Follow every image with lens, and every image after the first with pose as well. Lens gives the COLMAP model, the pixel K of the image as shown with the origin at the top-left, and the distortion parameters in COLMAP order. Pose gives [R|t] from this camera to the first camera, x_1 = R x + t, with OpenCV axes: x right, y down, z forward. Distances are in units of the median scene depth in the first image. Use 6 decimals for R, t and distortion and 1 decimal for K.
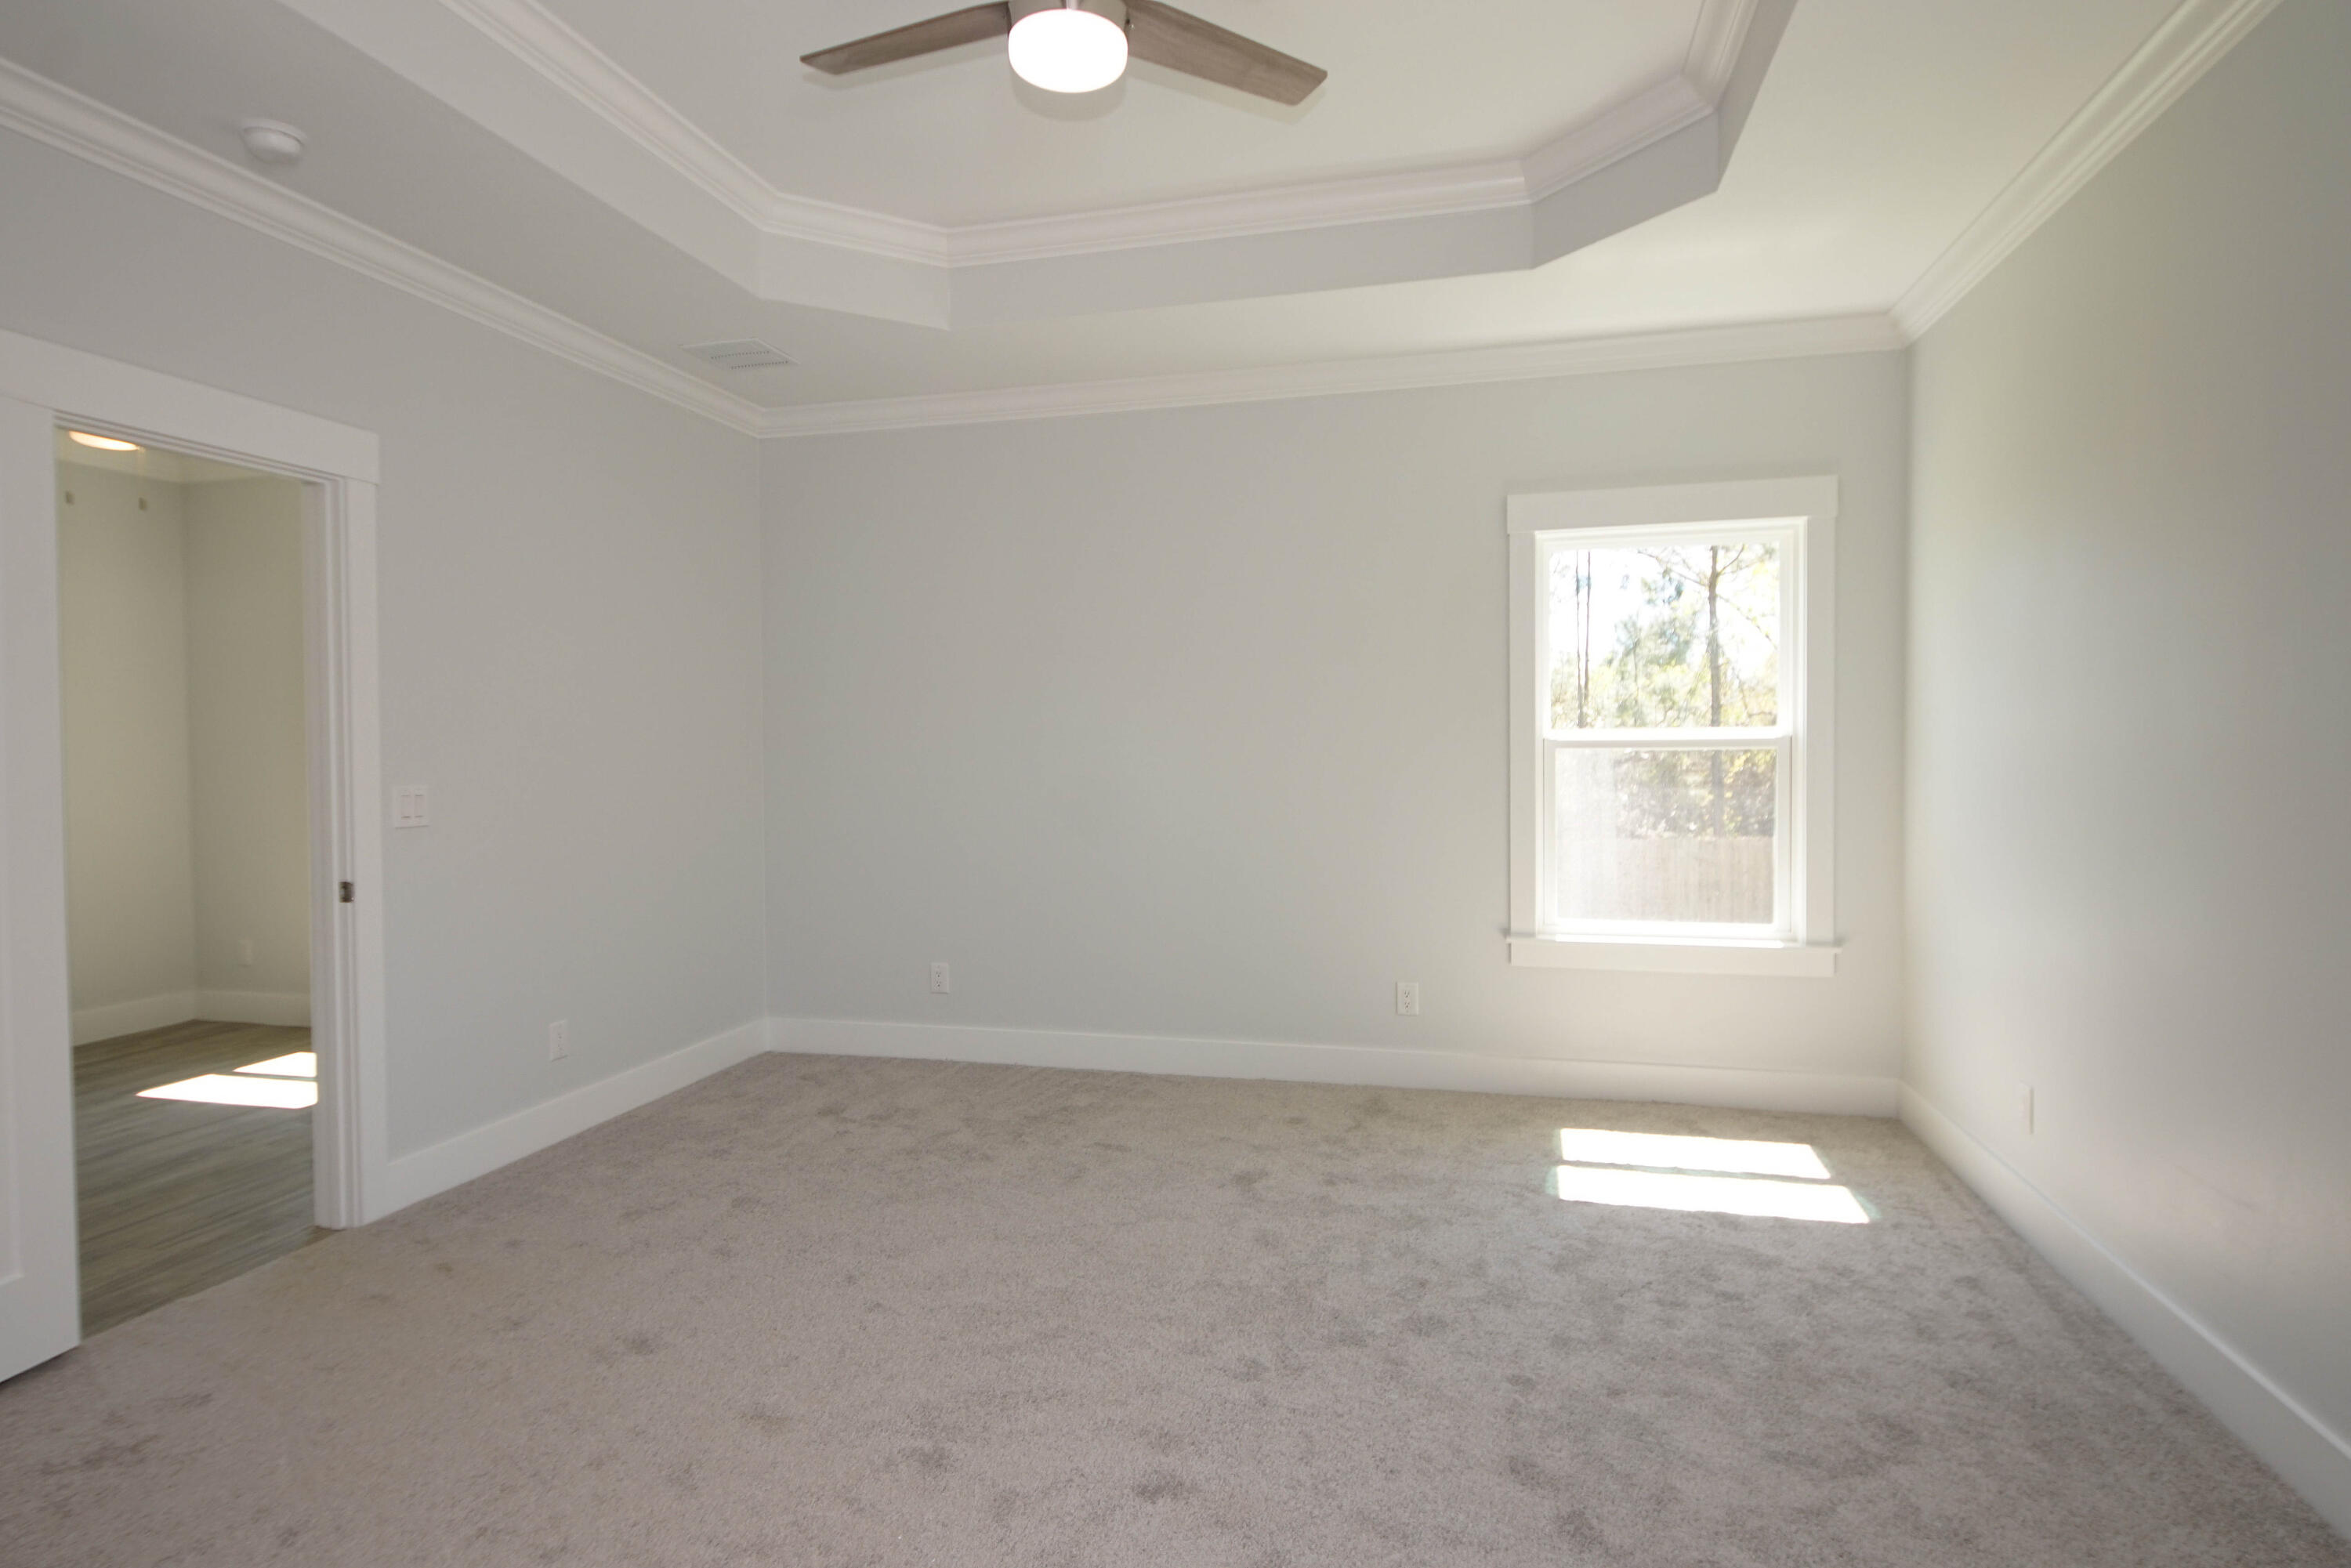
lens RADIAL K [[1265.4, 0, 1169.6], [0, 1265.4, 764.6], [0, 0, 1]] dist [0.022515, -0.023984]
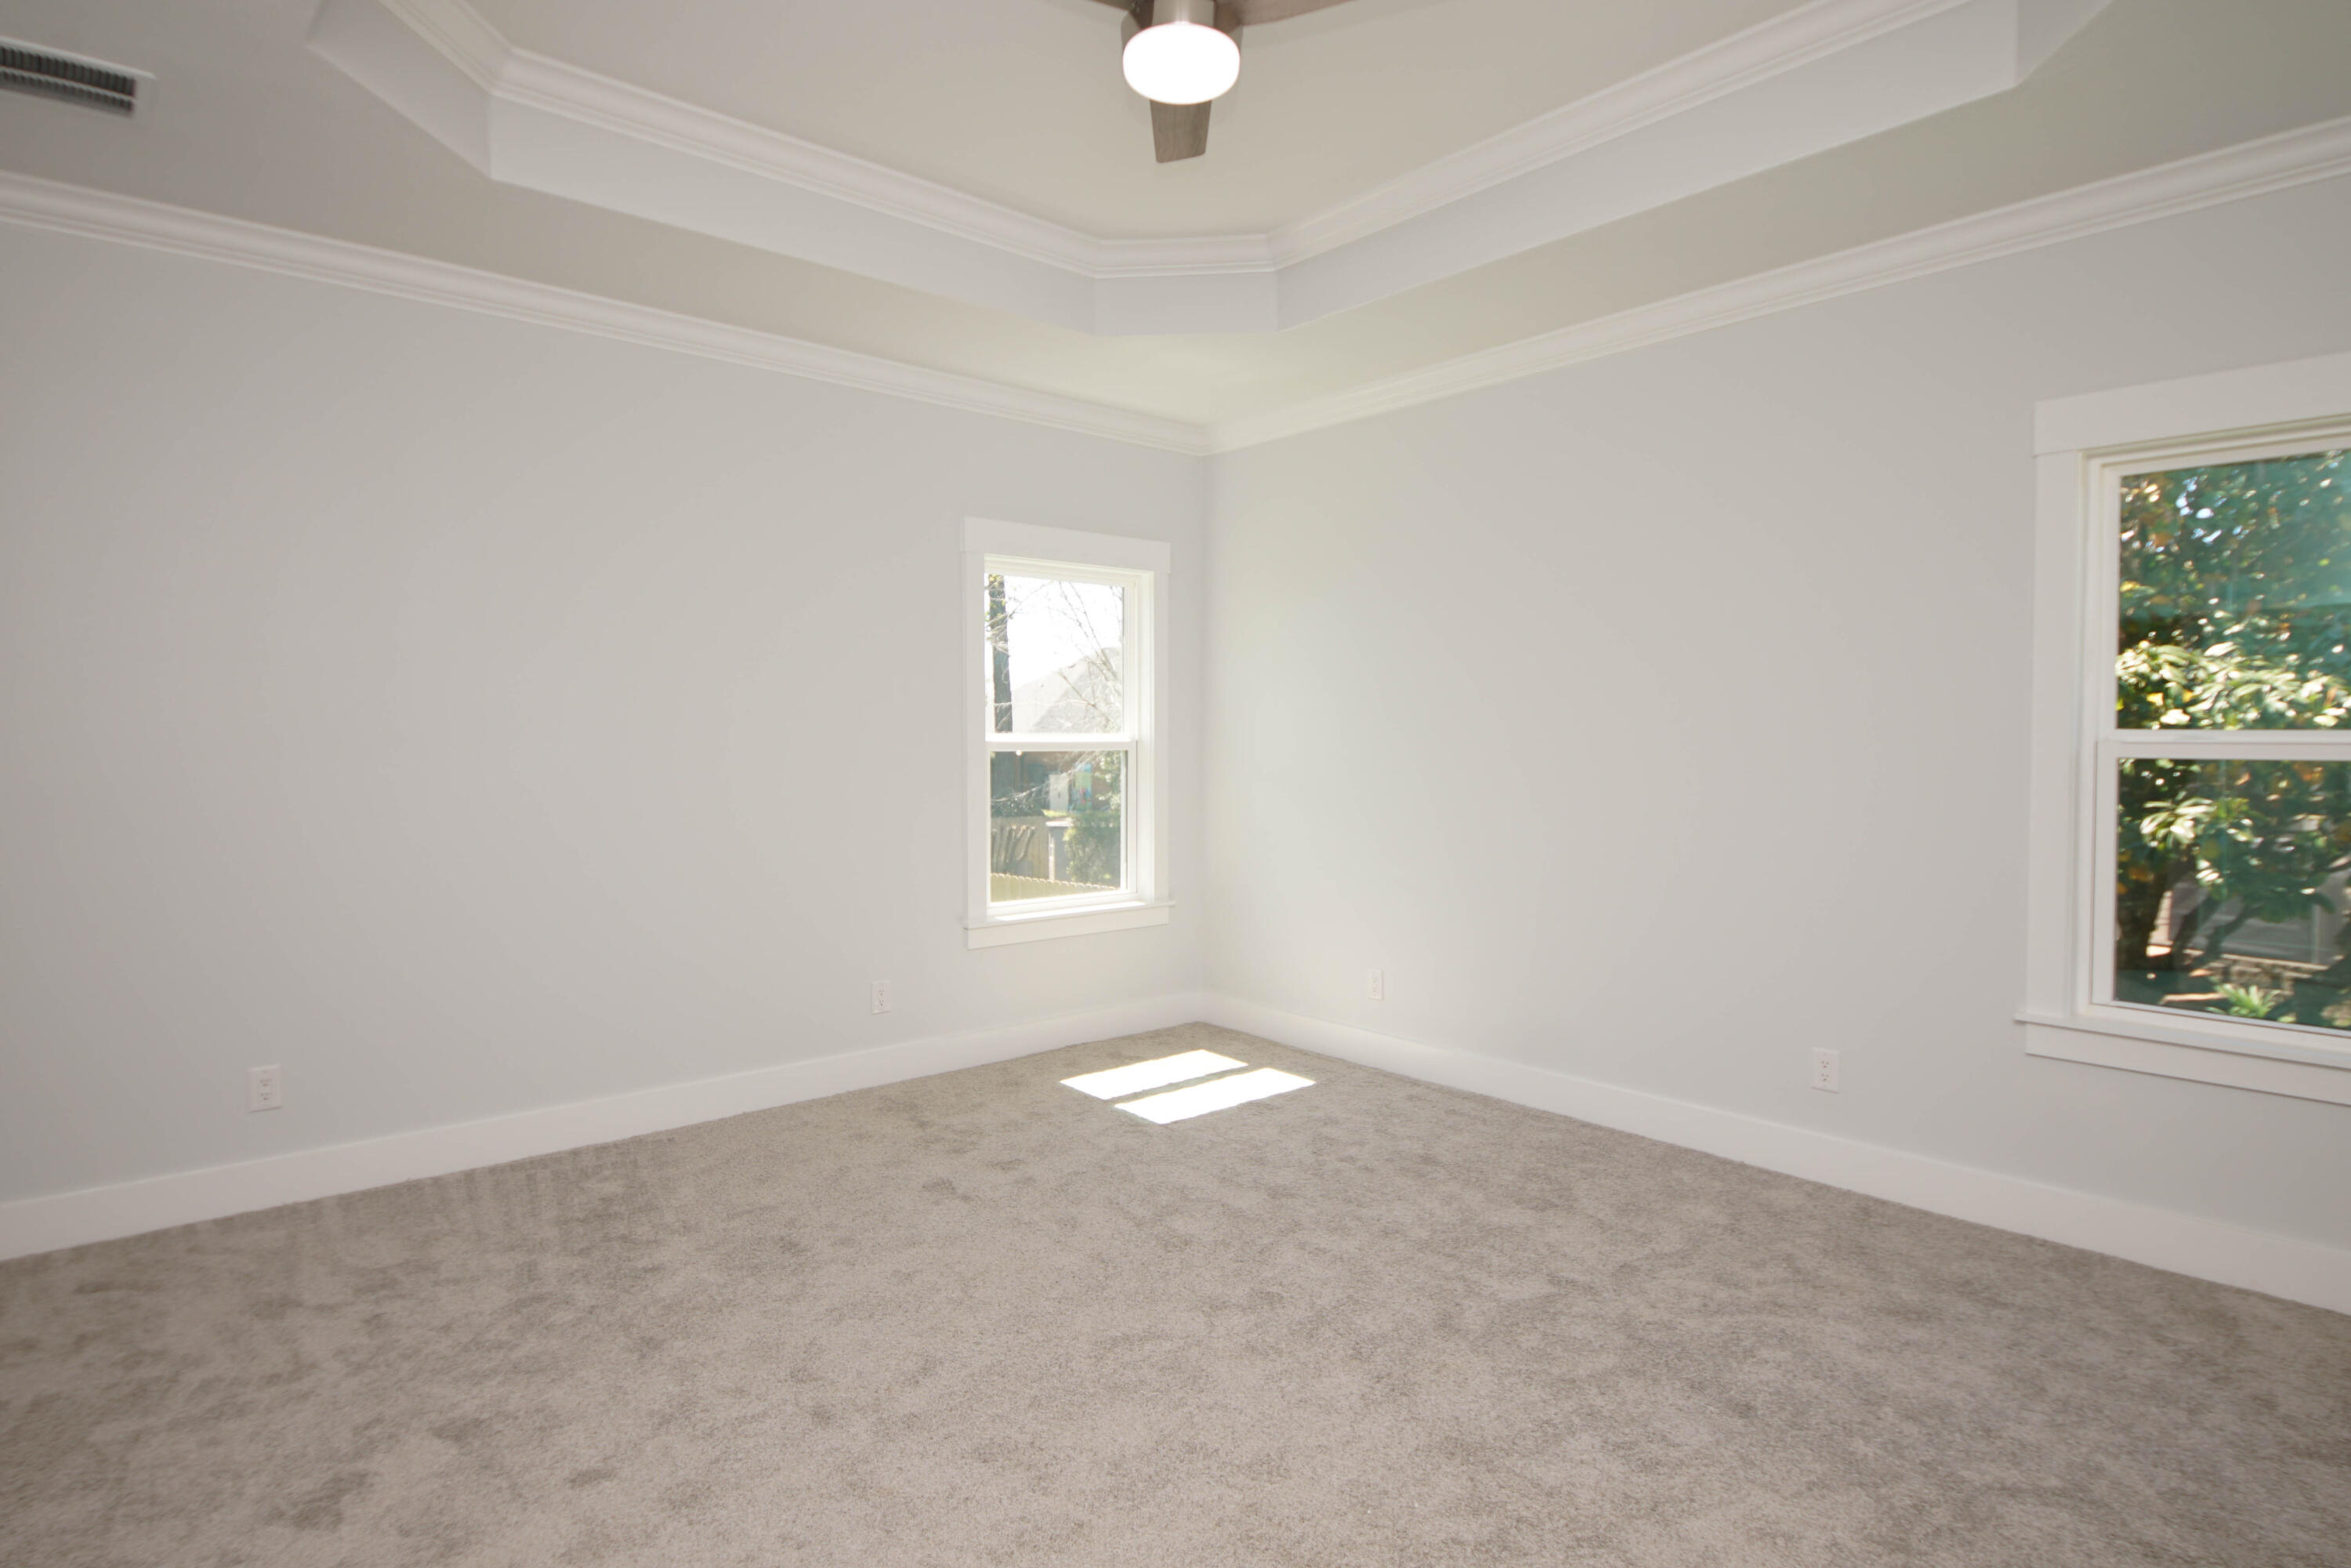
lens RADIAL K [[1265.4, 0, 1130.0], [0, 1265.4, 761.6], [0, 0, 1]] dist [0.022515, -0.023984]
pose [[0.595482, -0.018338, 0.803160, -0.572067], [0.015100, 0.999818, 0.011633, -0.016537], [-0.803227, 0.005200, 0.595650, 0.255282]]
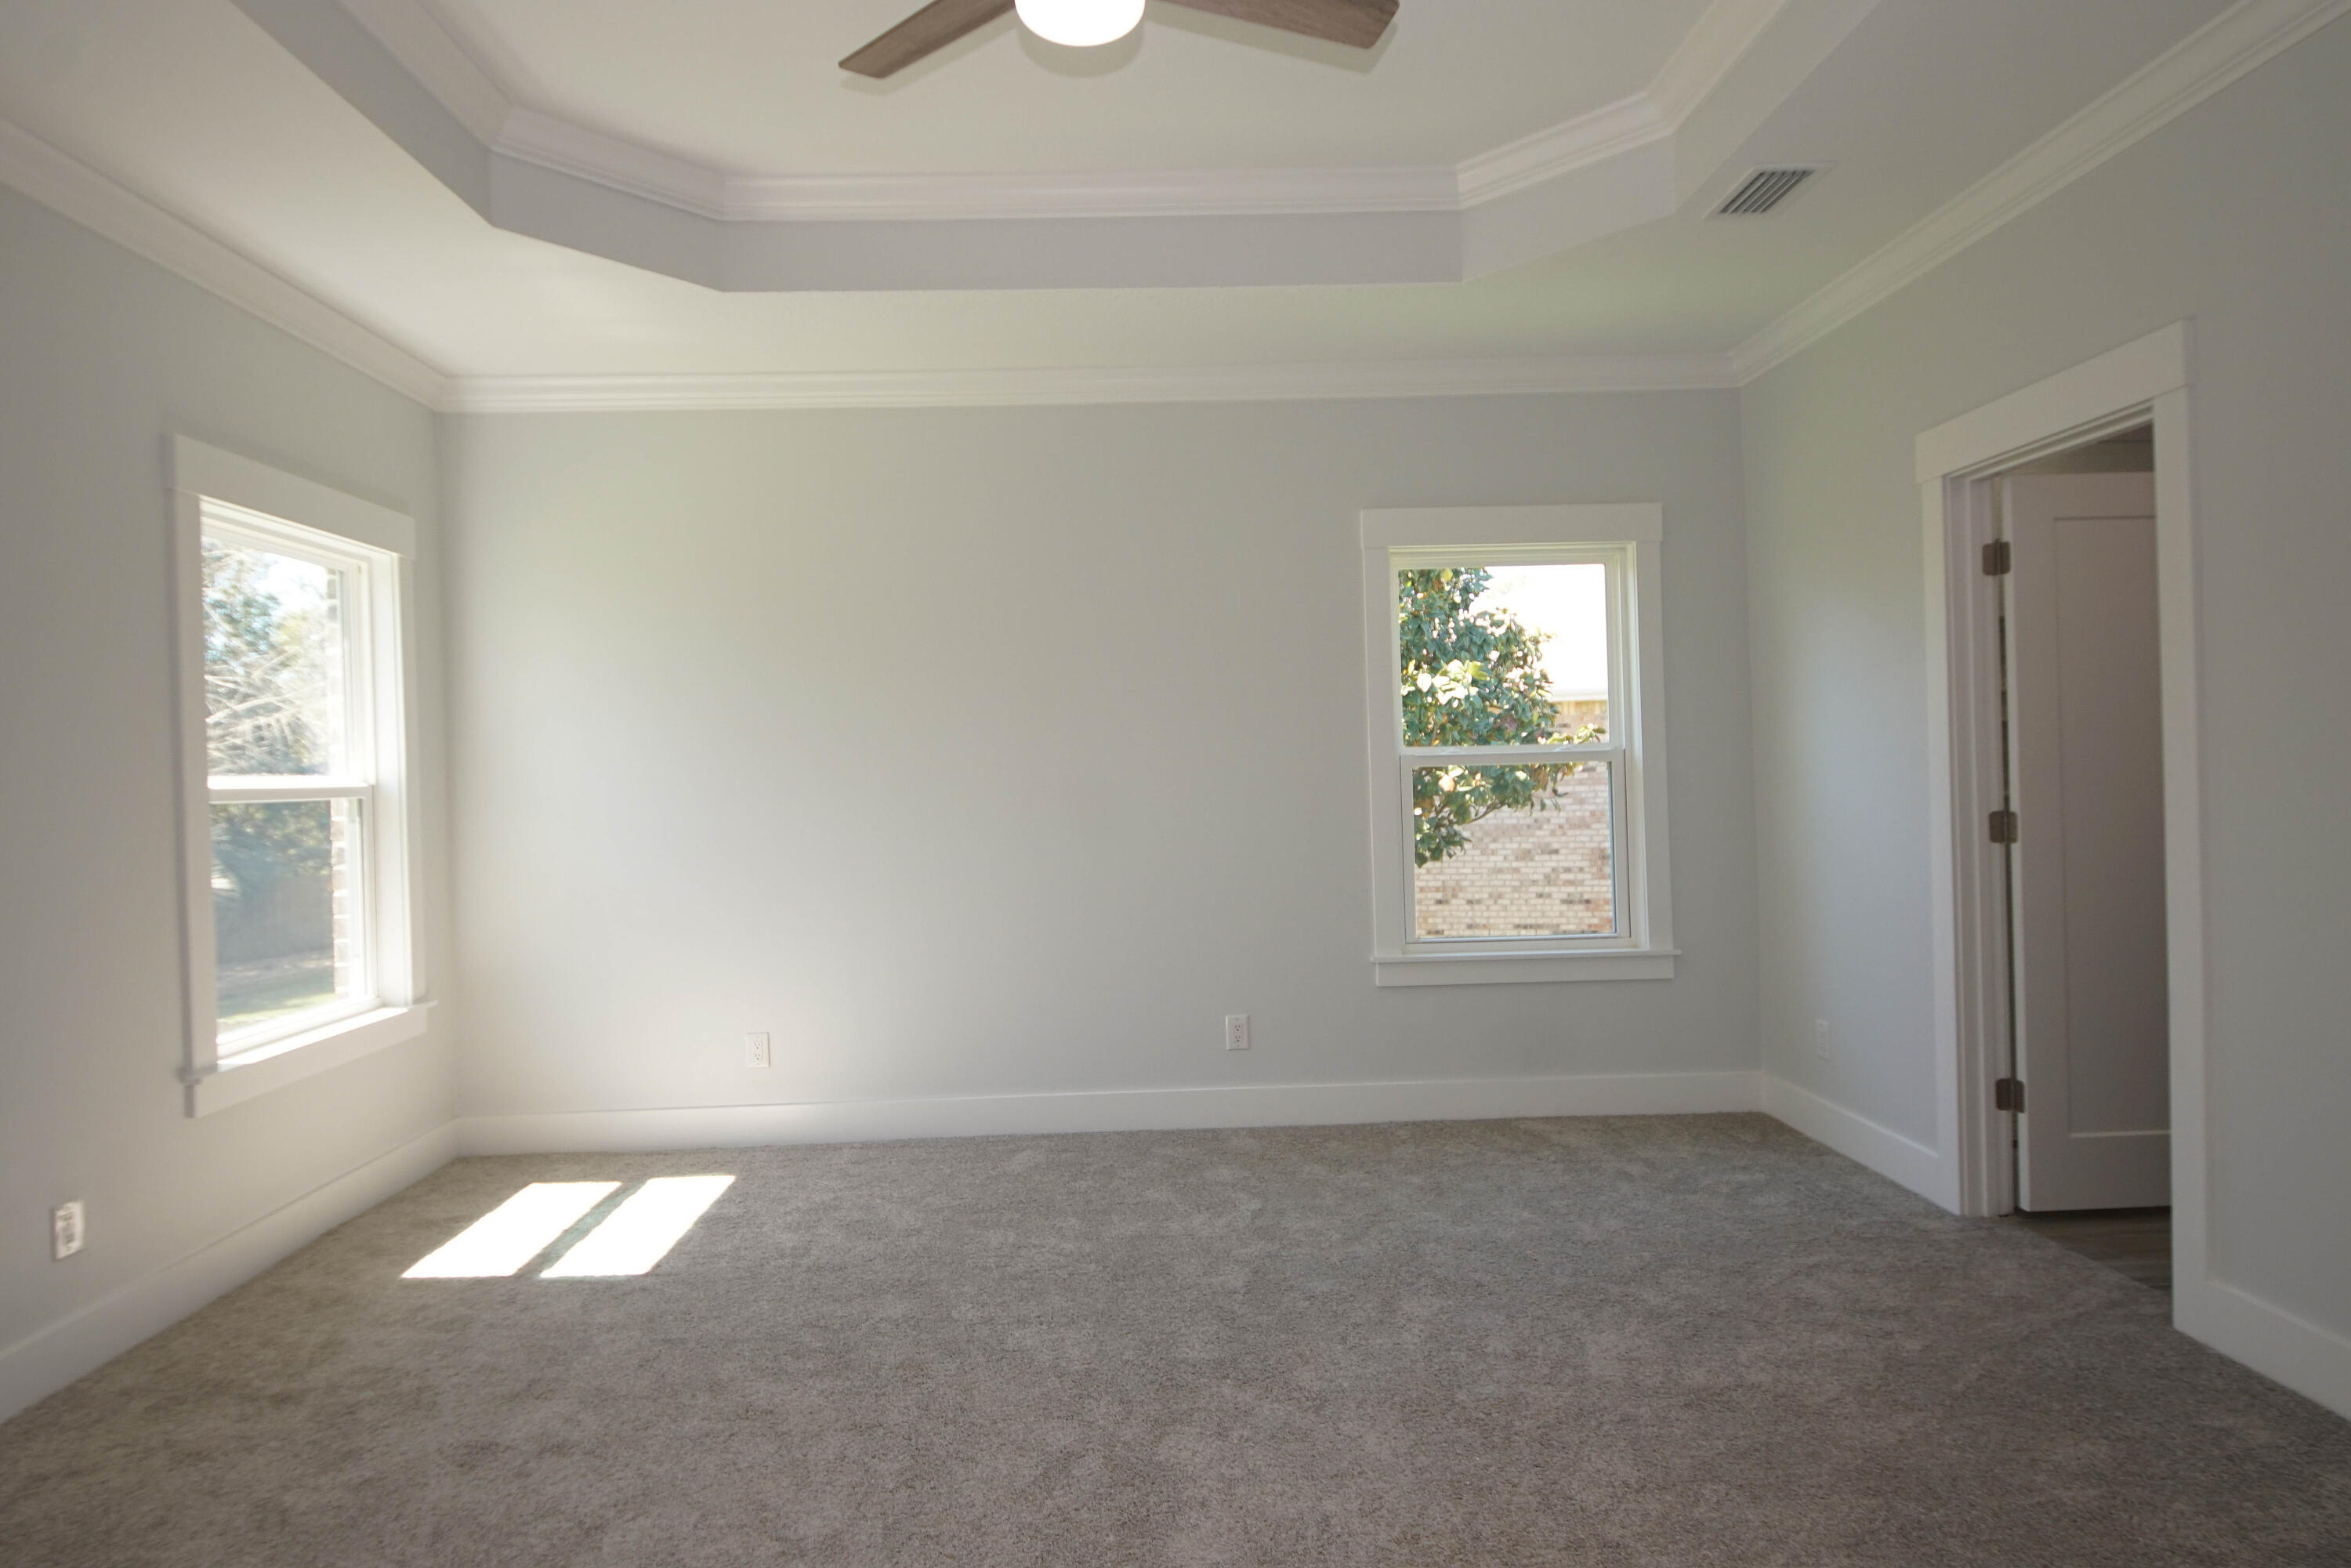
lens RADIAL K [[1265.4, 0, 1154.8], [0, 1265.4, 787.5], [0, 0, 1]] dist [0.022515, -0.023984]
pose [[-0.260549, -0.000998, 0.965460, -0.576554], [0.048153, 0.998741, 0.014028, -0.005868], [-0.964259, 0.050145, -0.260173, 0.733485]]
